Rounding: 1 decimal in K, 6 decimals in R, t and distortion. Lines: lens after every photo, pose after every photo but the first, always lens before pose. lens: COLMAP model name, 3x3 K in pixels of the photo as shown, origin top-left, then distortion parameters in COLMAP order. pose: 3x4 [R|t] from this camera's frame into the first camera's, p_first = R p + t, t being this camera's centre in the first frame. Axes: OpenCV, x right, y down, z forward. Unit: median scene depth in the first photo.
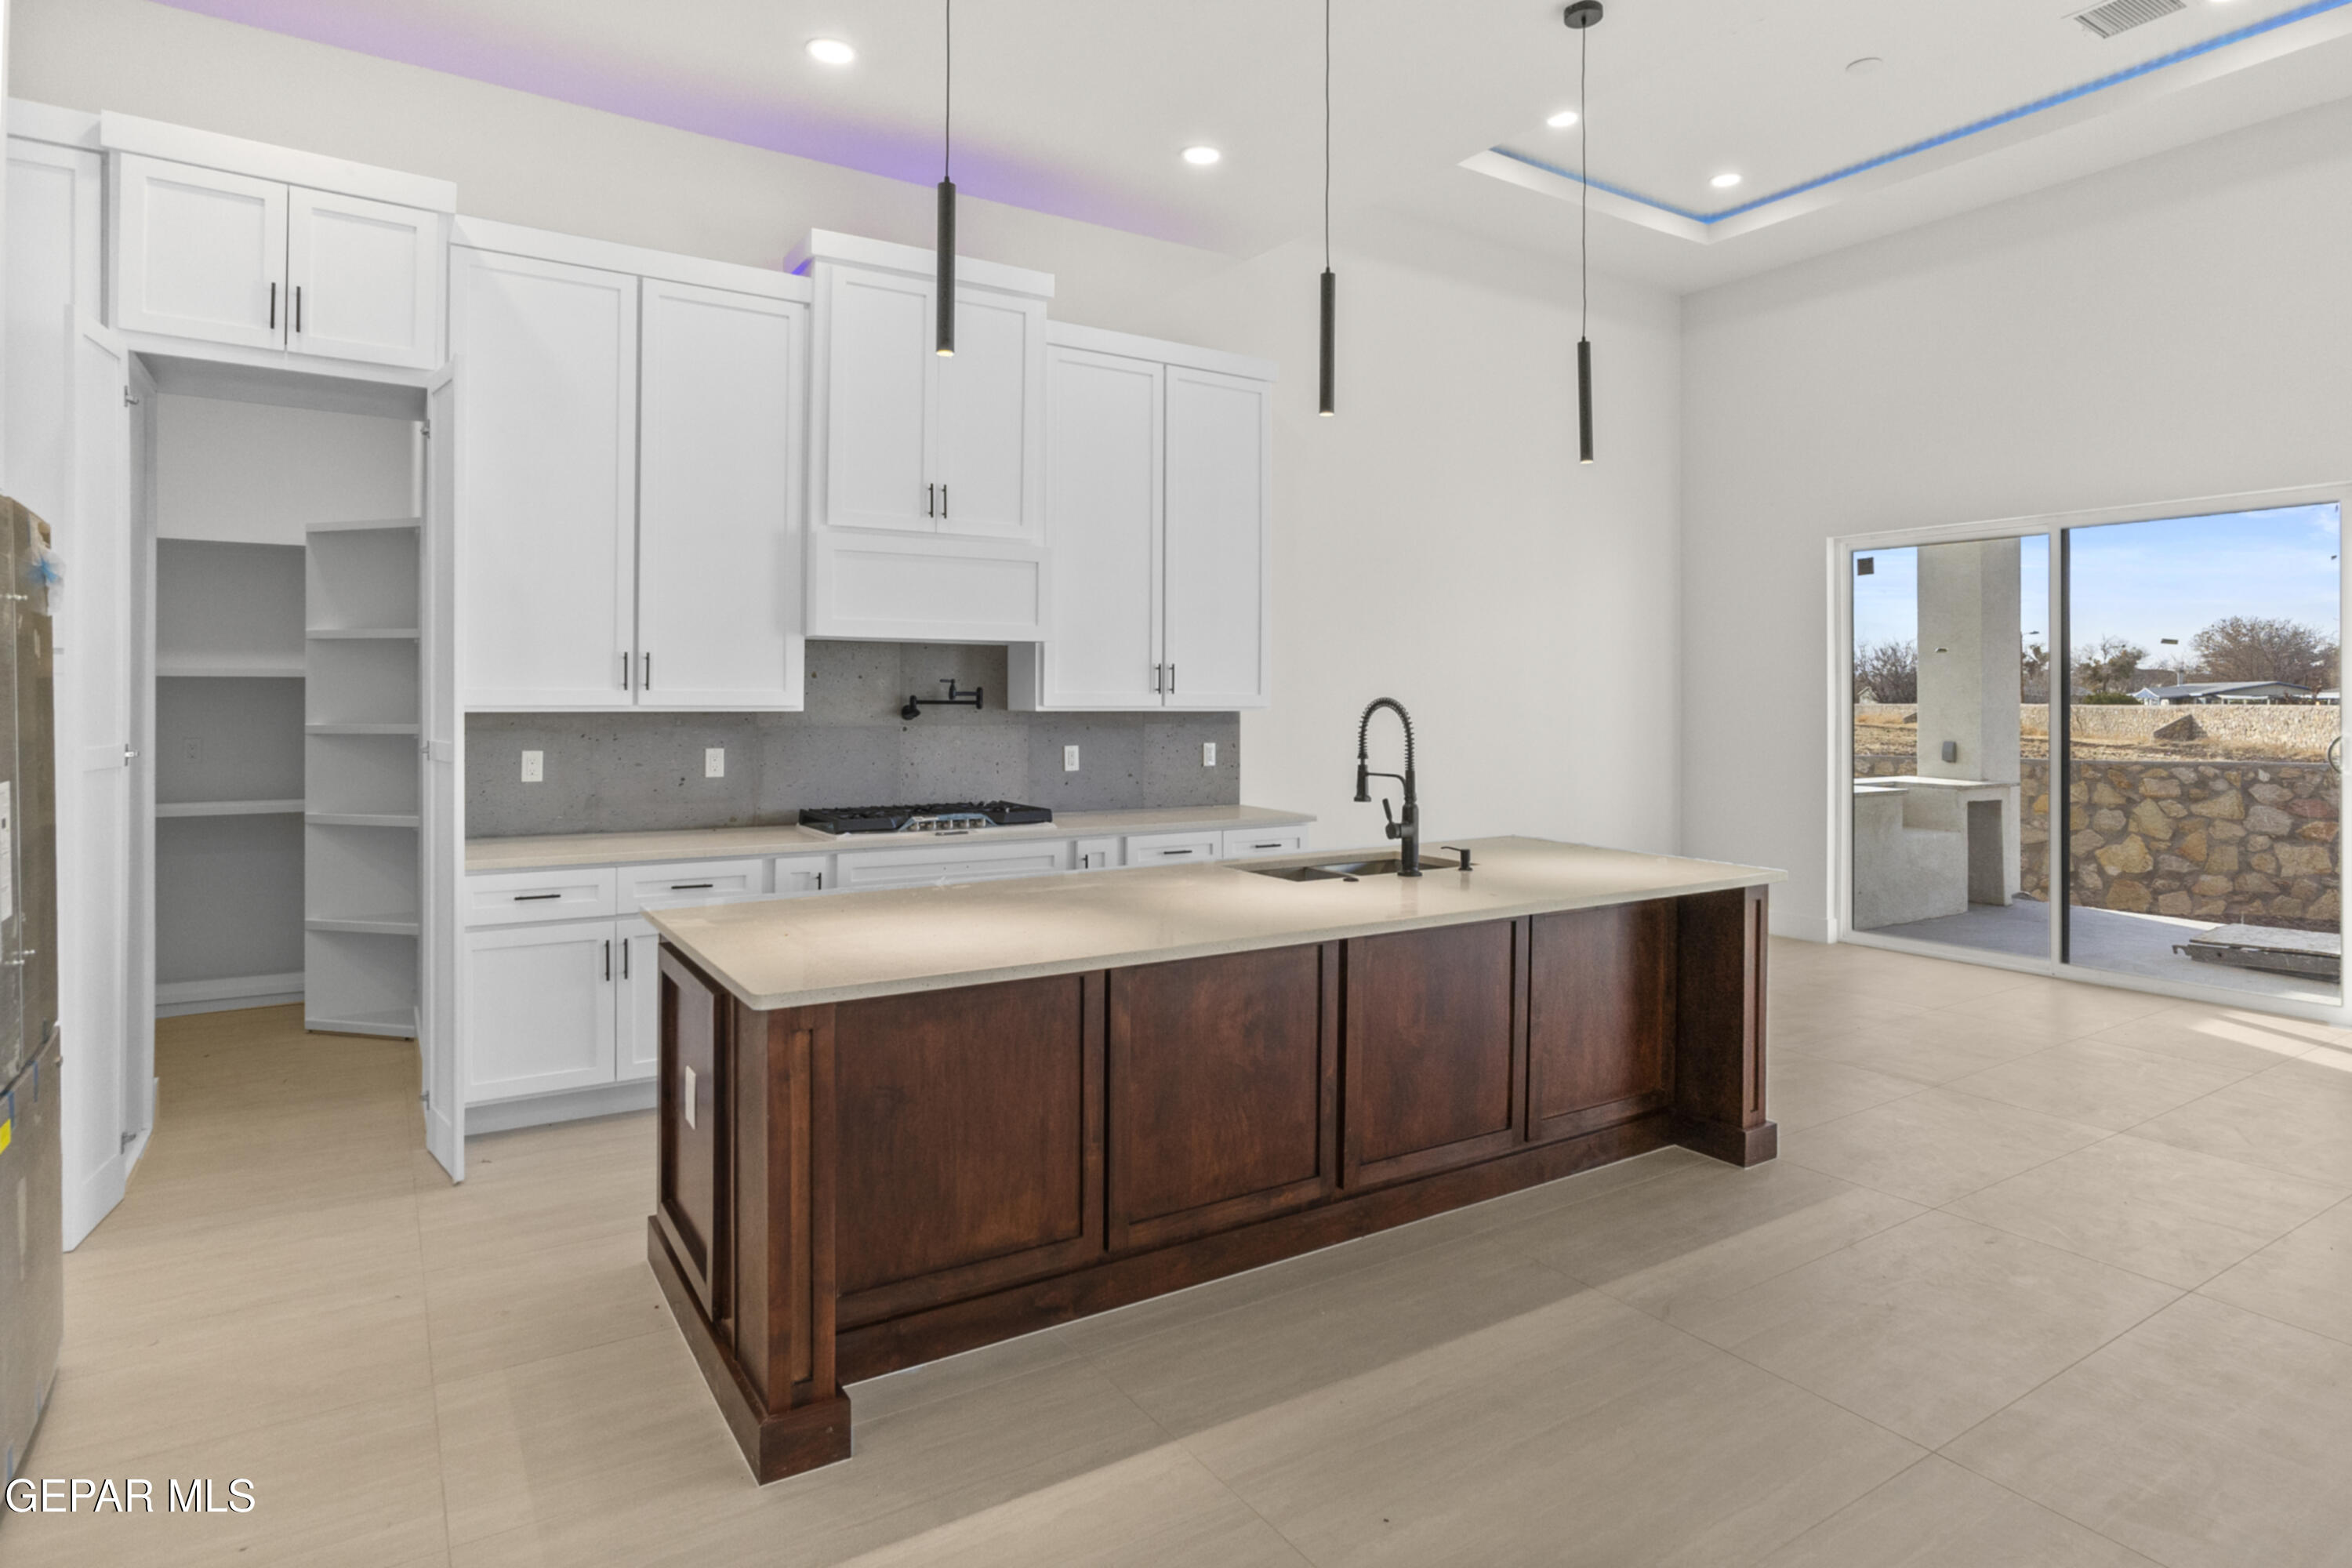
lens RADIAL K [[1313.6, 0, 1178.2], [0, 1313.6, 696.5], [0, 0, 1]] dist [-0.024766, 0.001726]
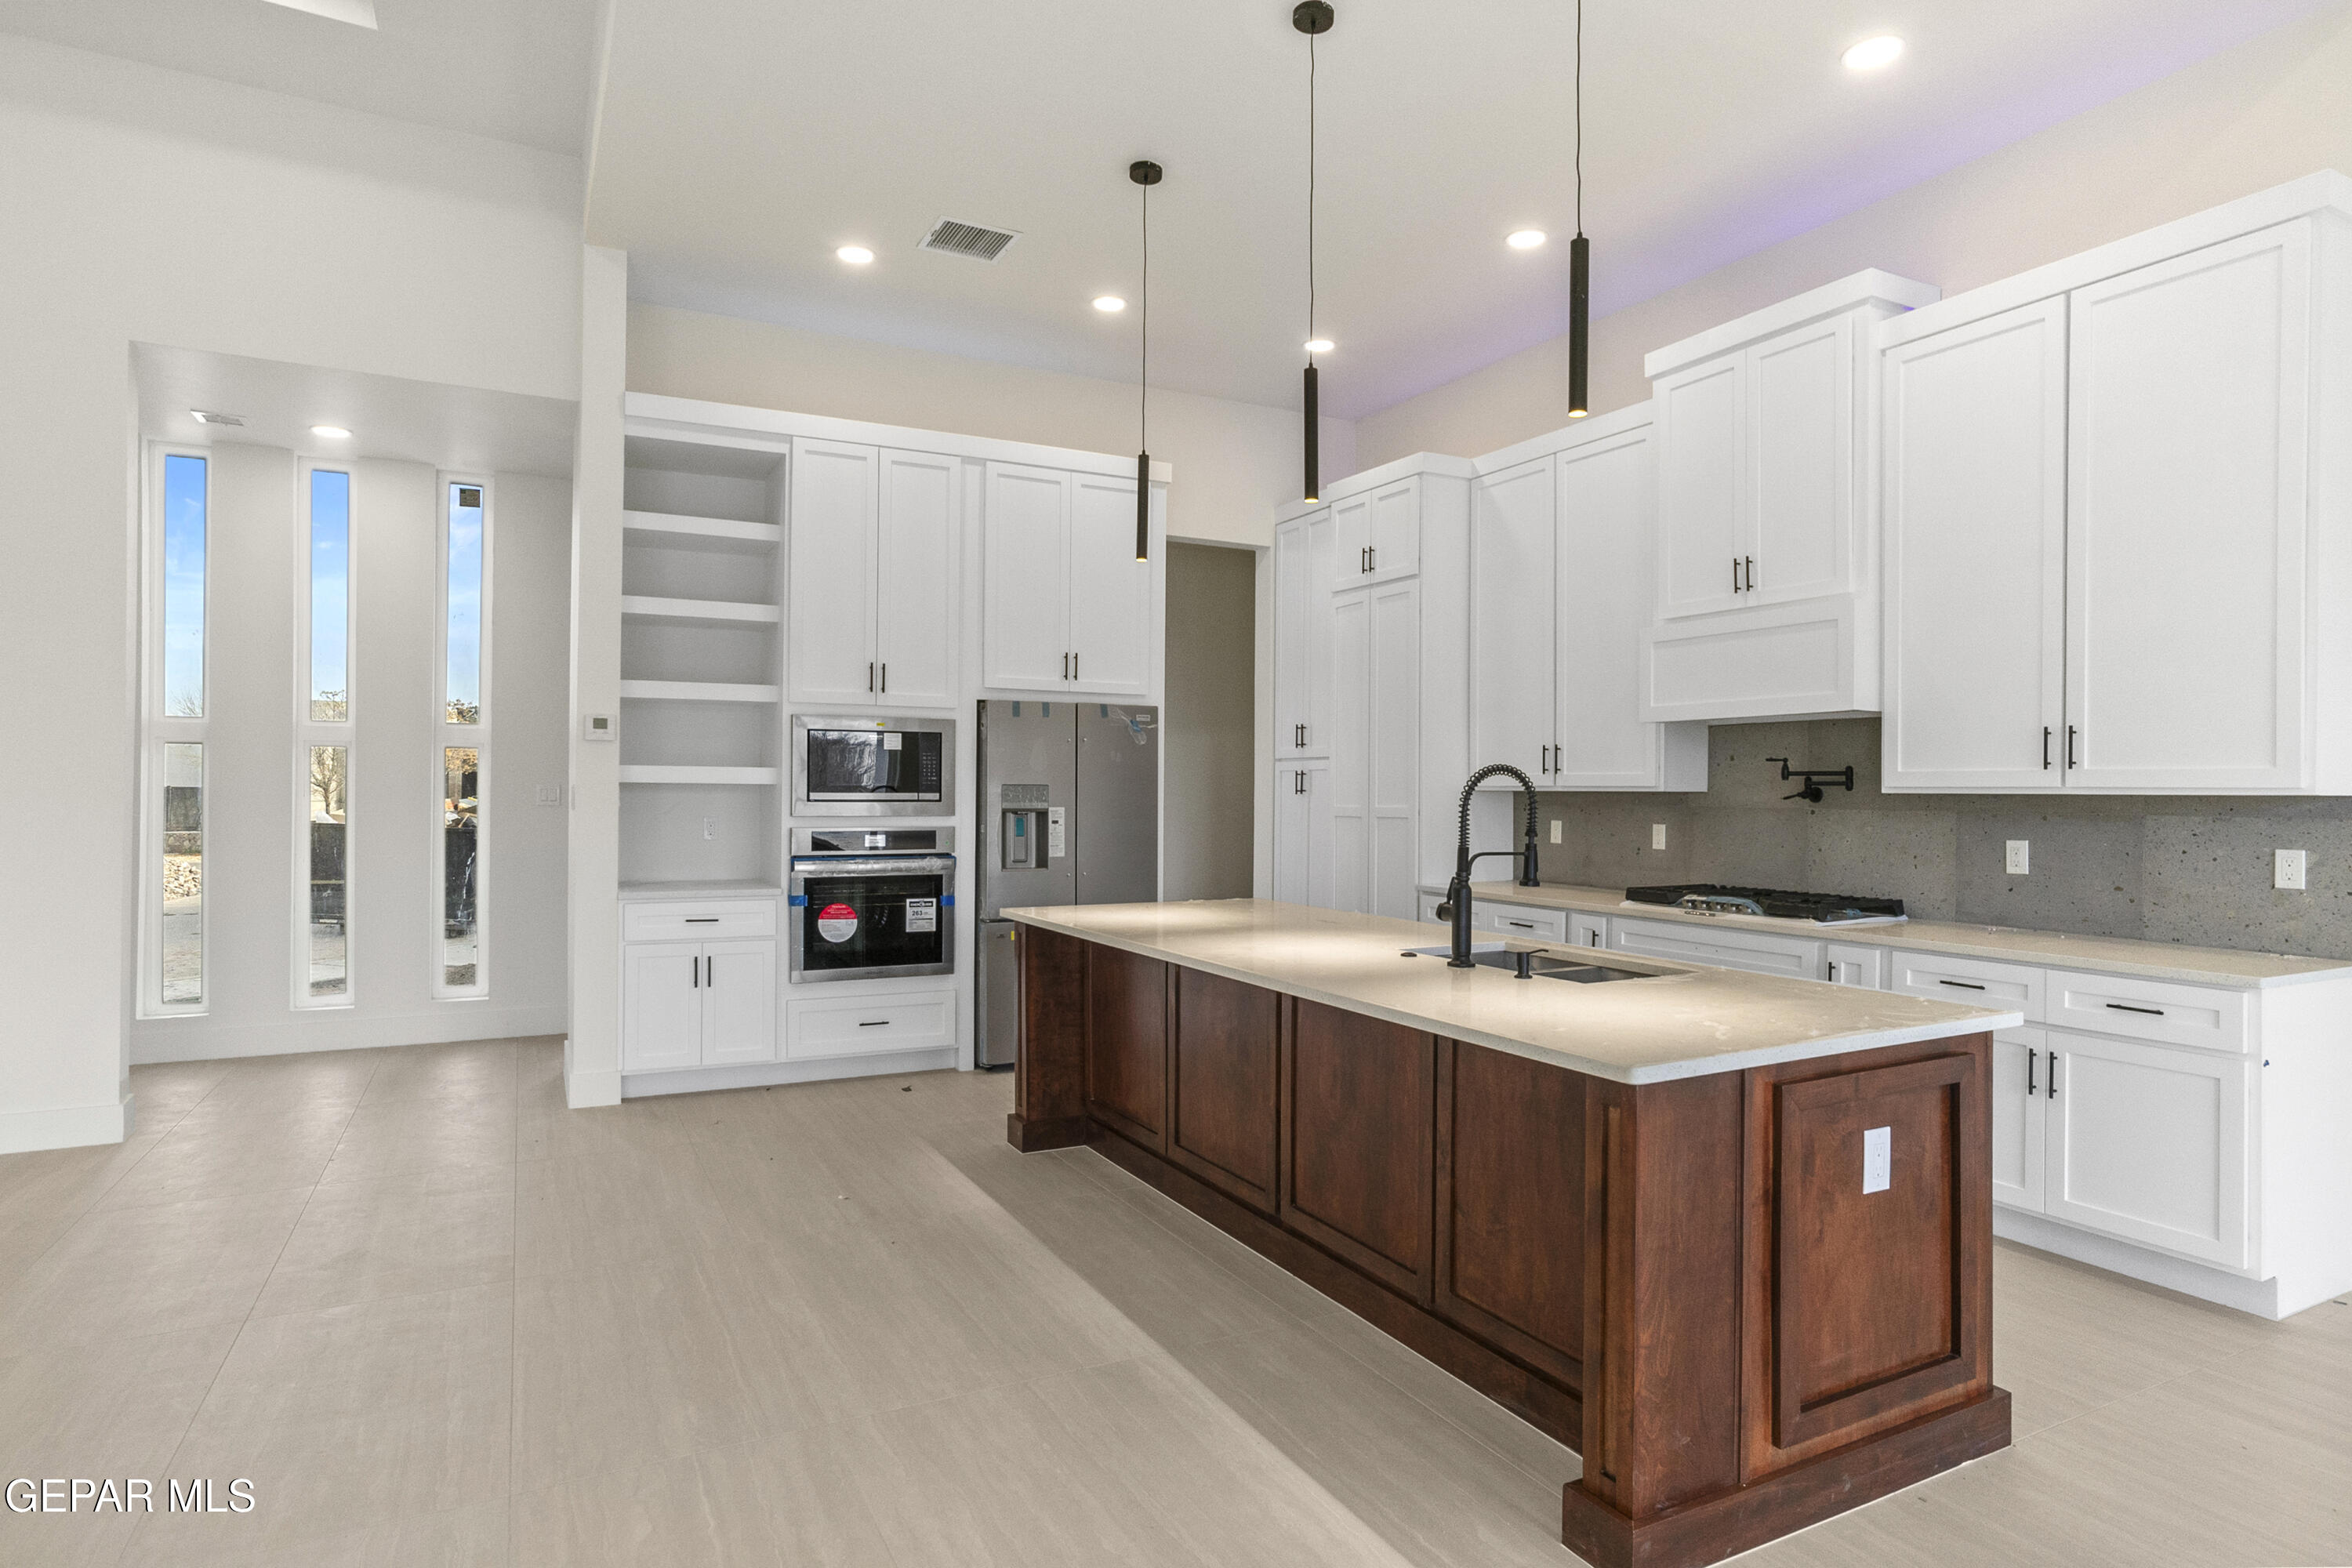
lens RADIAL K [[1271.3, 0, 1178.3], [0, 1271.3, 802.5], [0, 0, 1]] dist [-0.003135, 0.000838]
pose [[-0.099707, 0.003093, -0.995012, 0.812001], [-0.005612, 0.999978, 0.003670, 0.018435], [0.995001, 0.005950, -0.099688, 0.697072]]
